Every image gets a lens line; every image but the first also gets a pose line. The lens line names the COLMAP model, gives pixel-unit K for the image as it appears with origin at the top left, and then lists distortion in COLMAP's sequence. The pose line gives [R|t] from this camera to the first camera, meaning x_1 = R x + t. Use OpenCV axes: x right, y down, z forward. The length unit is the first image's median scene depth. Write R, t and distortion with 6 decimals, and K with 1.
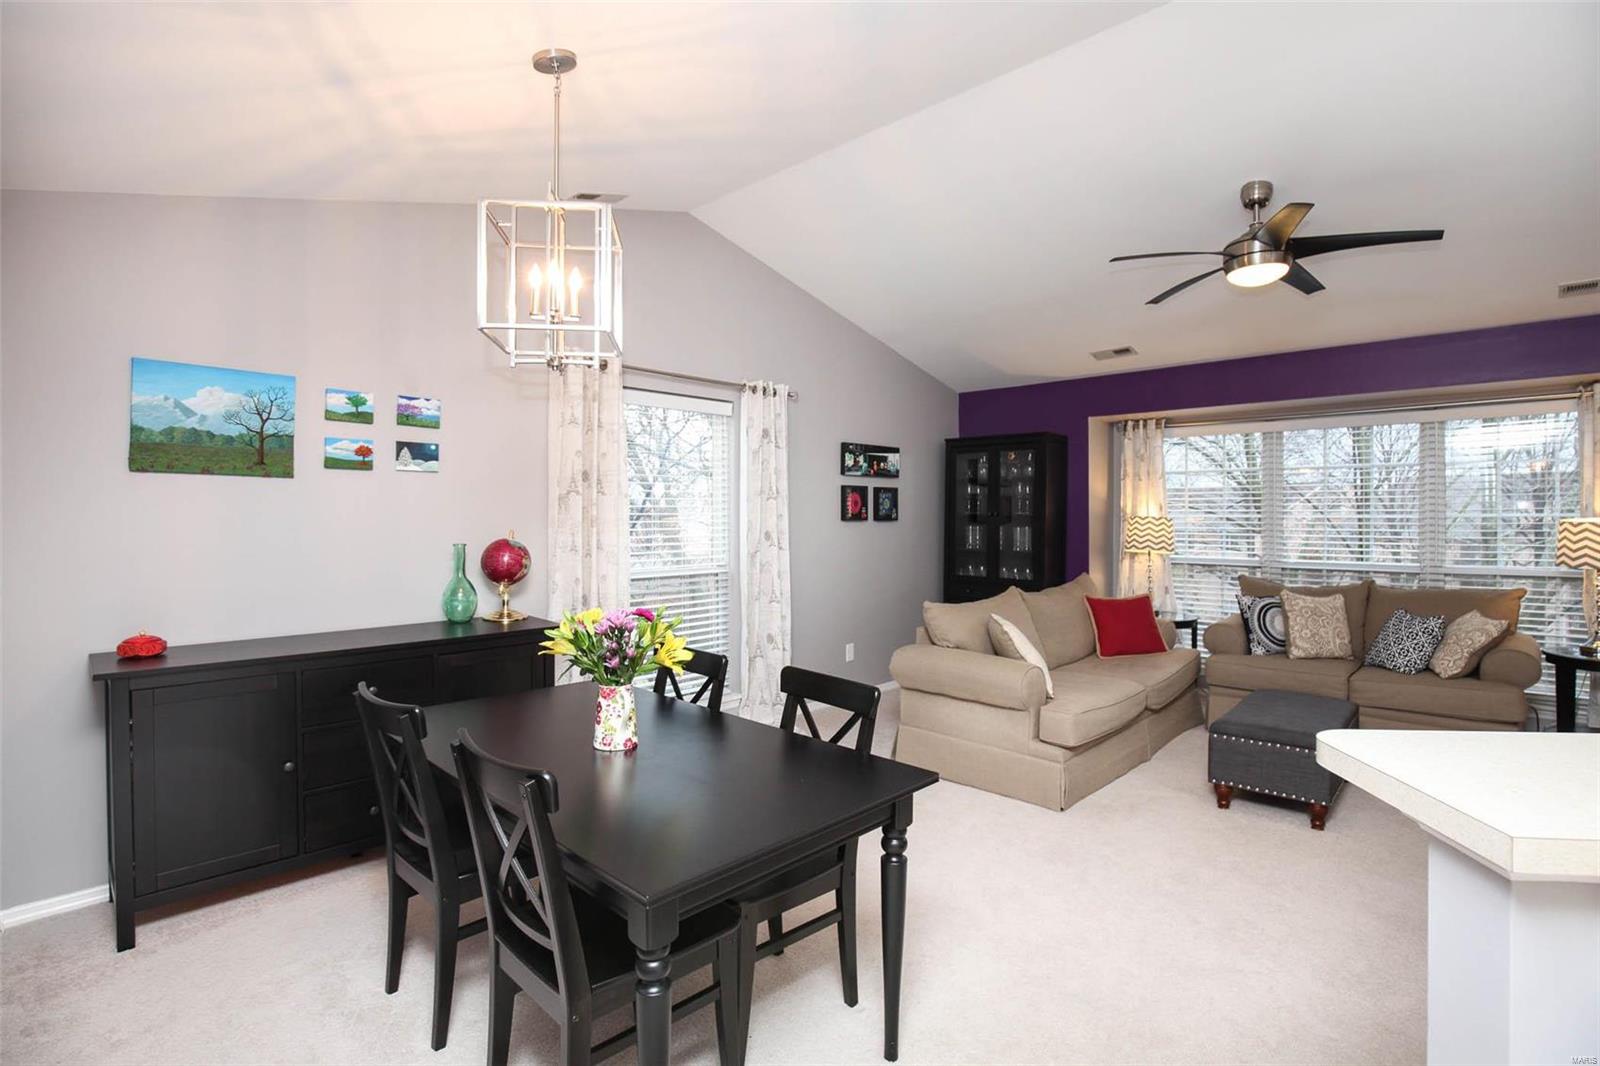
lens RADIAL K [[760.0, 0, 800.8], [0, 760.0, 519.6], [0, 0, 1]] dist [-0.028414, 0.000524]
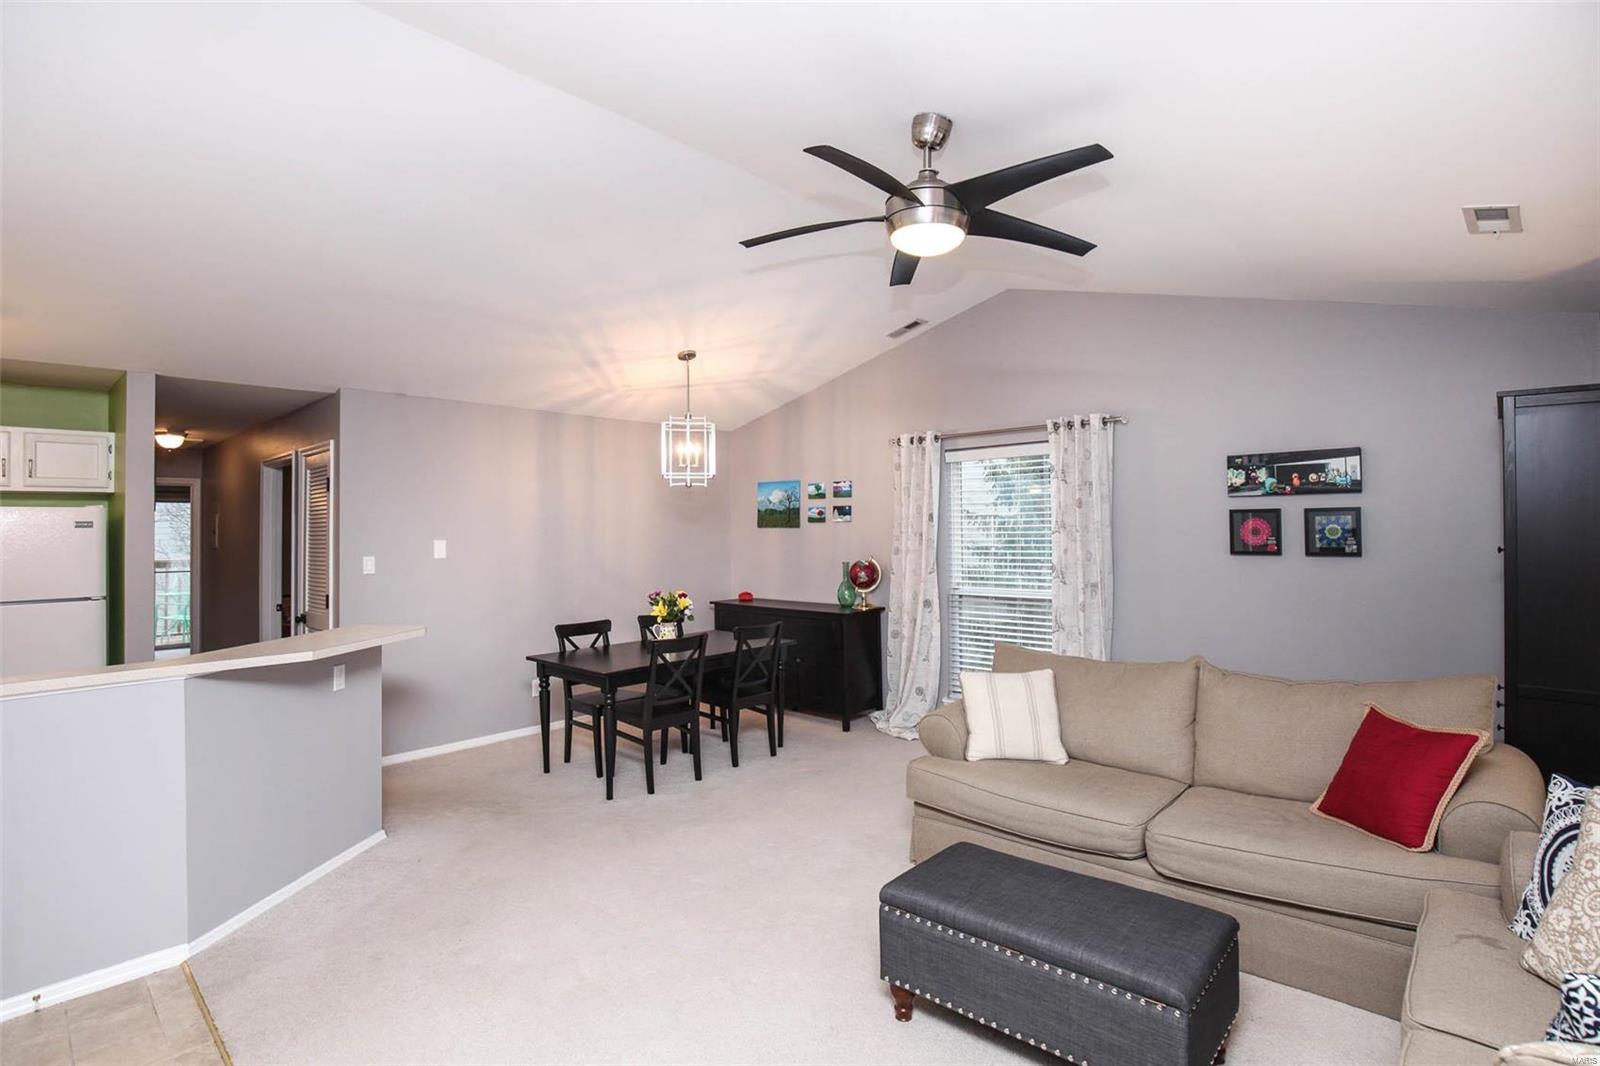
lens RADIAL K [[760.0, 0, 800.8], [0, 760.0, 519.6], [0, 0, 1]] dist [-0.028414, 0.000524]
pose [[0.022211, -0.019385, -0.999565, 0.958562], [0.001495, 0.999812, -0.019357, -0.023458], [0.999752, -0.001065, 0.022236, 0.612840]]
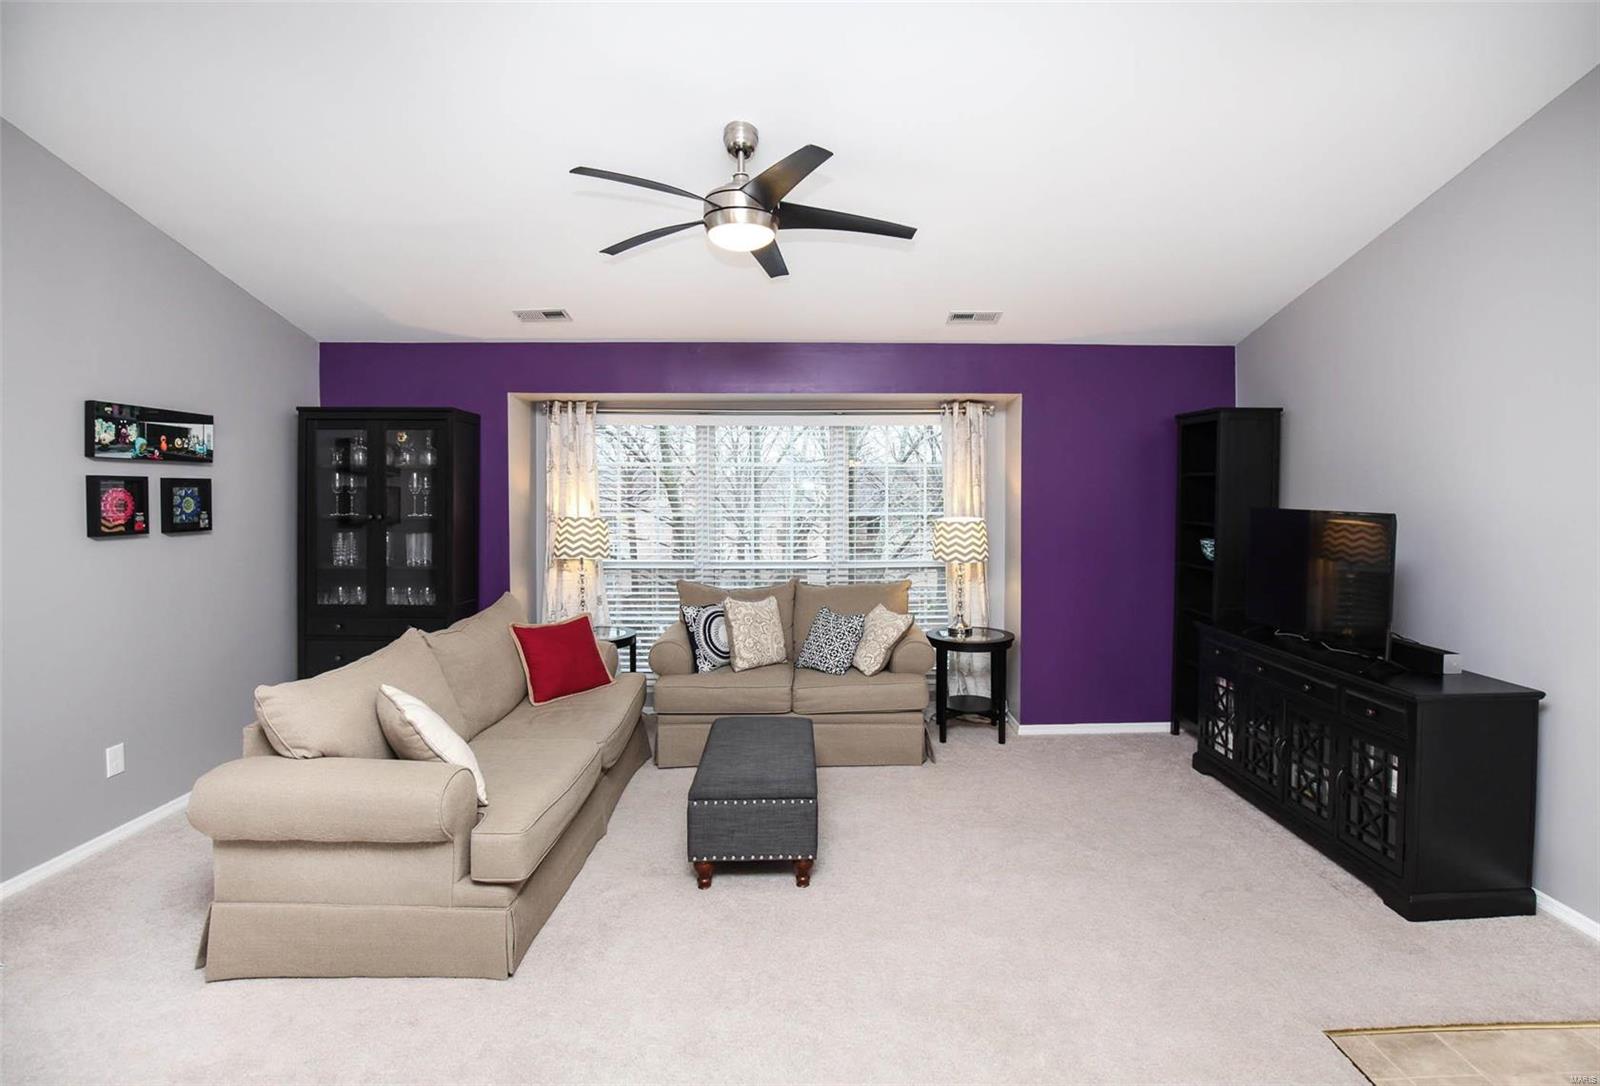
lens RADIAL K [[771.9, 0, 814.6], [0, 771.9, 506.8], [0, 0, 1]] dist [-0.026401, 0.000449]
pose [[0.710972, -0.012473, 0.703109, 0.050329], [0.004421, 0.999902, 0.013268, -0.030708], [-0.703206, -0.006325, 0.710958, 0.244555]]
